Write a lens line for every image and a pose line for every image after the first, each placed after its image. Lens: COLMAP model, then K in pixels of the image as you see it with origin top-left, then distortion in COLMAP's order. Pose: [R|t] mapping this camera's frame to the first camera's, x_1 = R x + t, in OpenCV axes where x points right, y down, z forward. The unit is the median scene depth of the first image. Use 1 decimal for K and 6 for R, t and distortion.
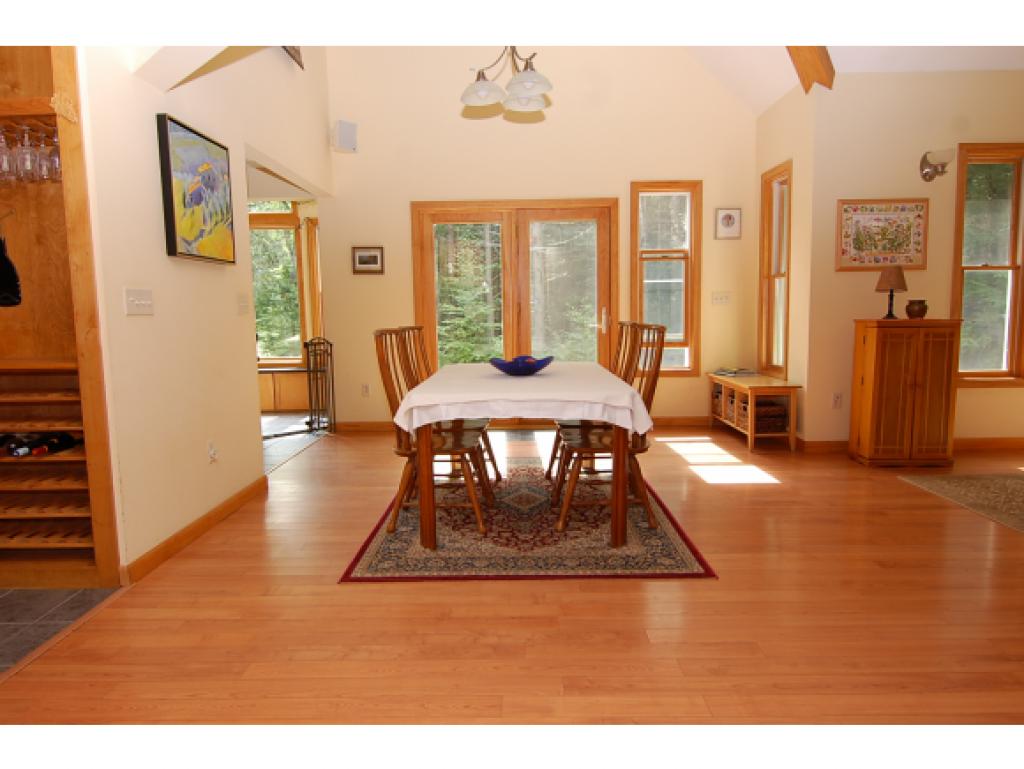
lens RADIAL K [[661.4, 0, 511.6], [0, 661.4, 387.9], [0, 0, 1]] dist [-0.000819, -0.015548]
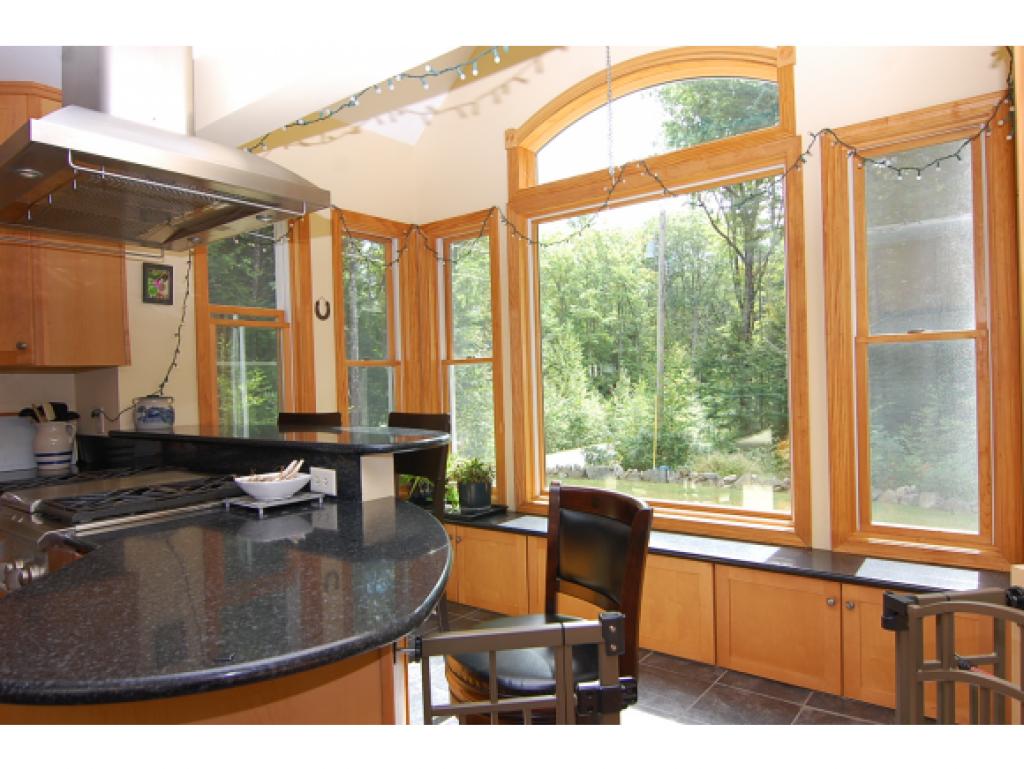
lens RADIAL K [[661.4, 0, 511.6], [0, 661.4, 387.9], [0, 0, 1]] dist [-0.000819, -0.015548]
pose [[0.798068, 0.002567, -0.602562, -0.052684], [-0.056908, 0.995842, -0.071129, -0.019363], [0.599874, 0.091056, 0.794896, 0.144935]]
